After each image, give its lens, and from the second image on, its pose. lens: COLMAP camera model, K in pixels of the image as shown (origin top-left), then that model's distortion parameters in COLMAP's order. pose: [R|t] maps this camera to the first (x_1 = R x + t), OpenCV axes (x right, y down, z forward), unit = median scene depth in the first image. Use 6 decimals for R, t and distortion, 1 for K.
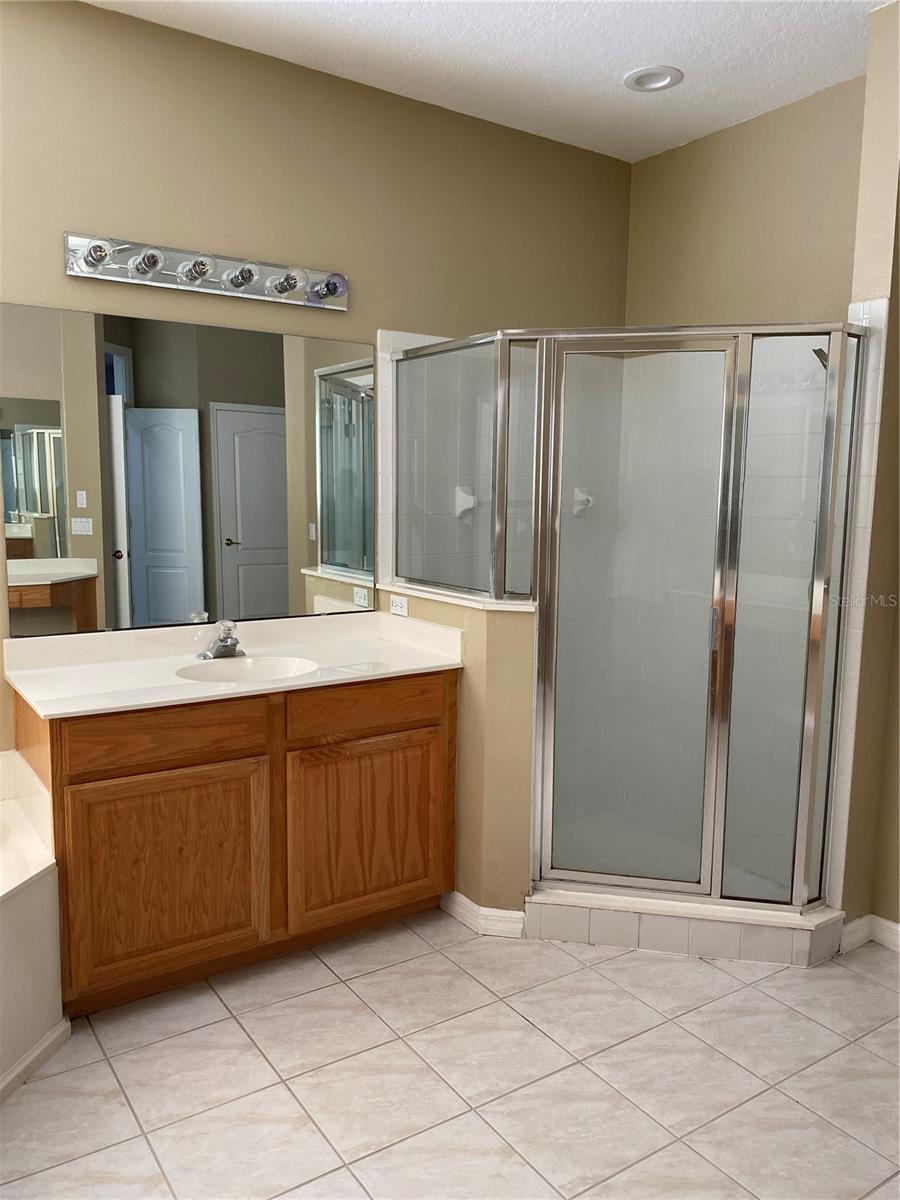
lens RADIAL K [[920.3, 0, 446.7], [0, 920.3, 607.1], [0, 0, 1]] dist [0.030382, -0.032656]
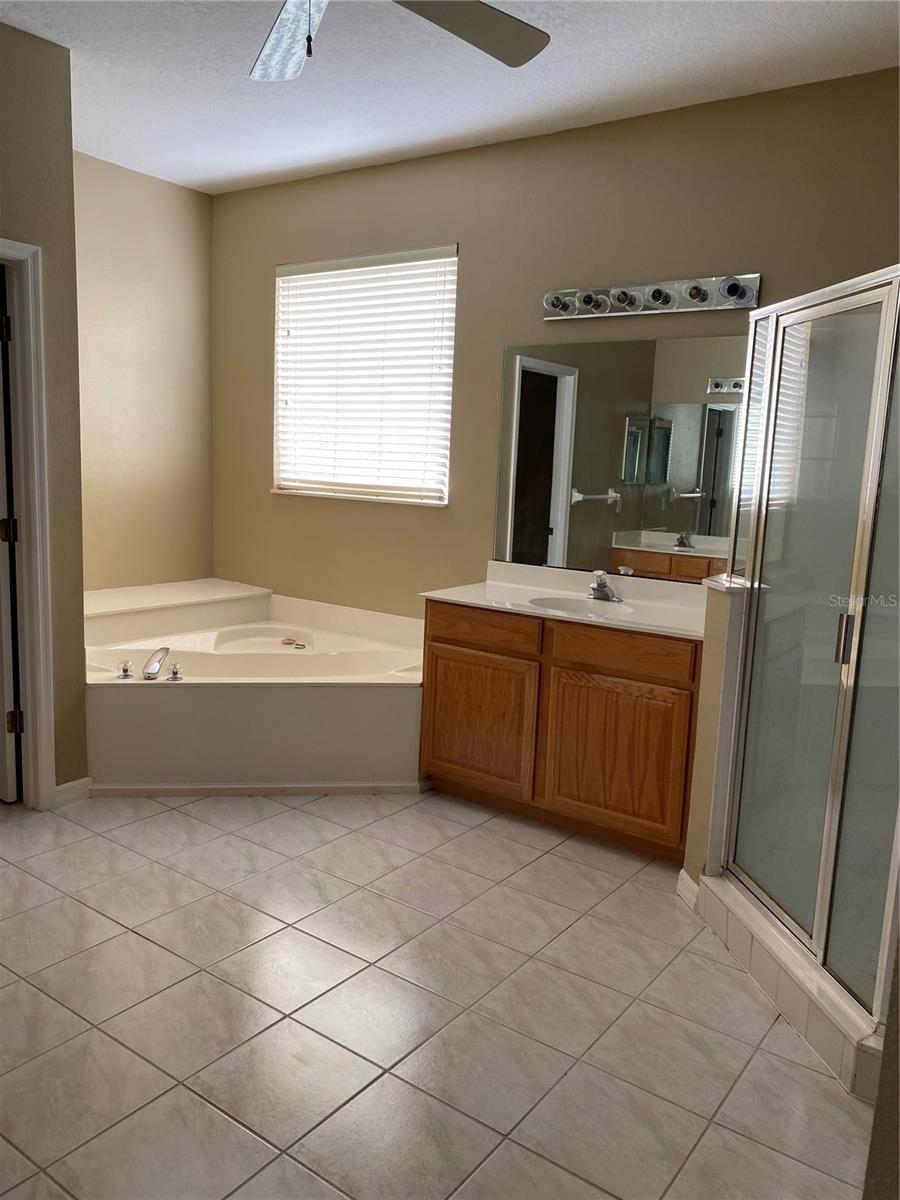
lens RADIAL K [[920.3, 0, 449.1], [0, 920.3, 601.9], [0, 0, 1]] dist [0.030382, -0.032656]
pose [[0.351789, 0.159308, -0.922424, 1.016322], [-0.160726, 0.981057, 0.108138, -0.052736], [0.922178, 0.110215, 0.370730, 0.386192]]
